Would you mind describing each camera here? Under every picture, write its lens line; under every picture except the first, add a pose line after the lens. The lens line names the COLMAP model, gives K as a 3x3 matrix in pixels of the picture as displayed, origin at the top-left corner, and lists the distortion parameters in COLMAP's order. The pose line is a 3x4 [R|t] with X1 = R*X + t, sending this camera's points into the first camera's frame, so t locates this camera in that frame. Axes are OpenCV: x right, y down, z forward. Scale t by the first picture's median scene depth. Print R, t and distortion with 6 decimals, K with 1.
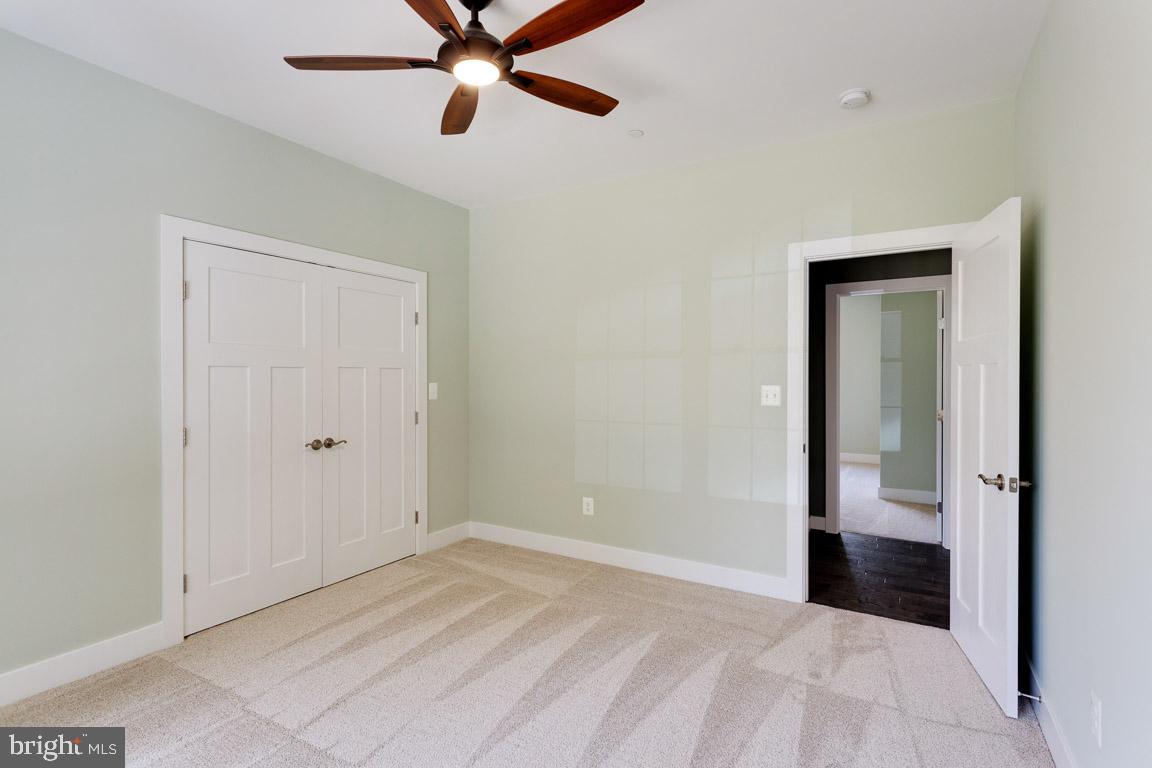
lens RADIAL K [[551.5, 0, 580.7], [0, 551.5, 381.6], [0, 0, 1]] dist [0.005248, 0.001039]
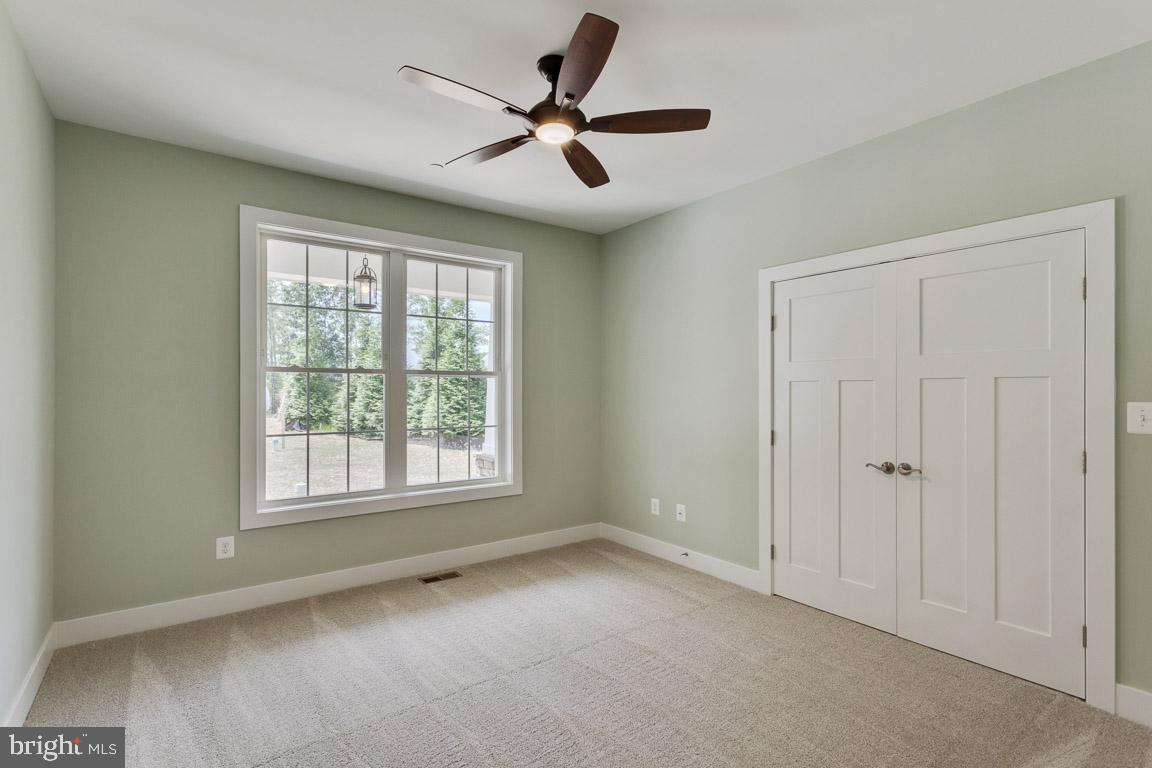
lens RADIAL K [[551.5, 0, 564.6], [0, 551.5, 388.1], [0, 0, 1]] dist [0.005248, 0.001039]
pose [[-0.398566, -0.002295, -0.917137, 0.576505], [-0.007465, 0.999972, 0.000742, -0.008845], [0.917109, 0.007142, -0.398572, 0.954582]]
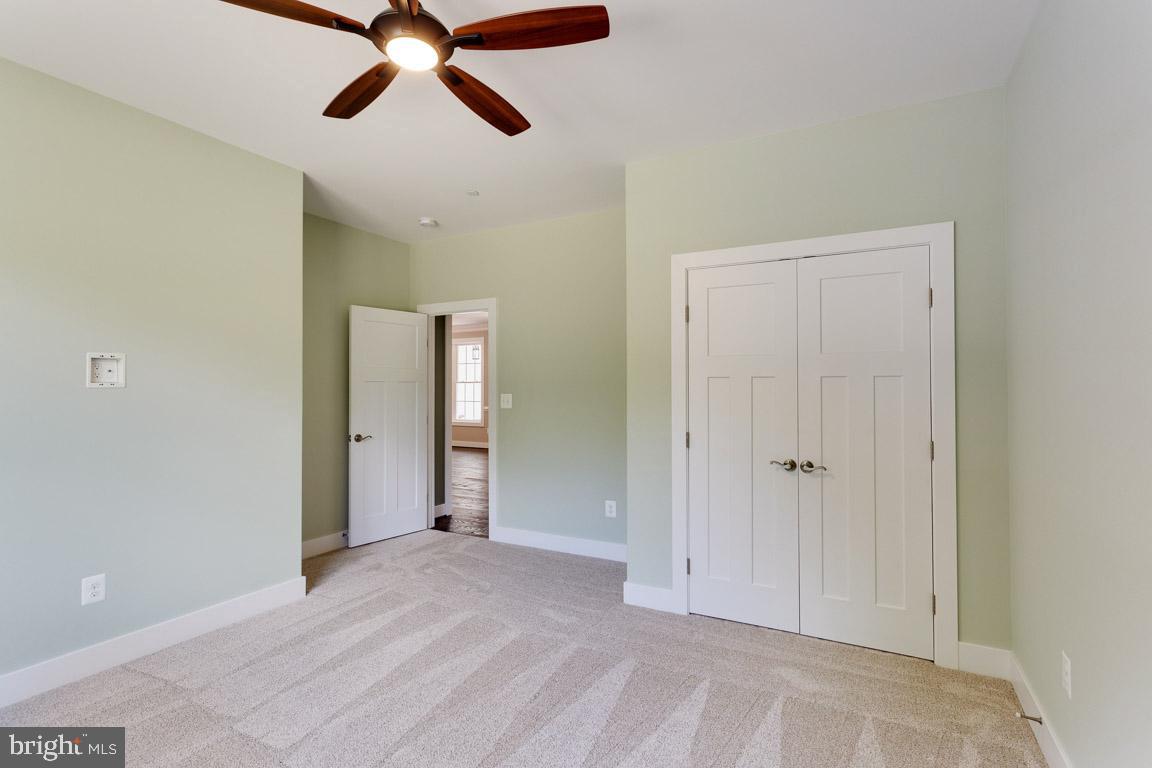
lens RADIAL K [[551.5, 0, 580.9], [0, 551.5, 385.7], [0, 0, 1]] dist [0.005248, 0.001039]
pose [[0.044785, -0.005801, -0.998980, 0.385867], [-0.008033, 0.999949, -0.006167, -0.003620], [0.998964, 0.008301, 0.044736, 0.645208]]
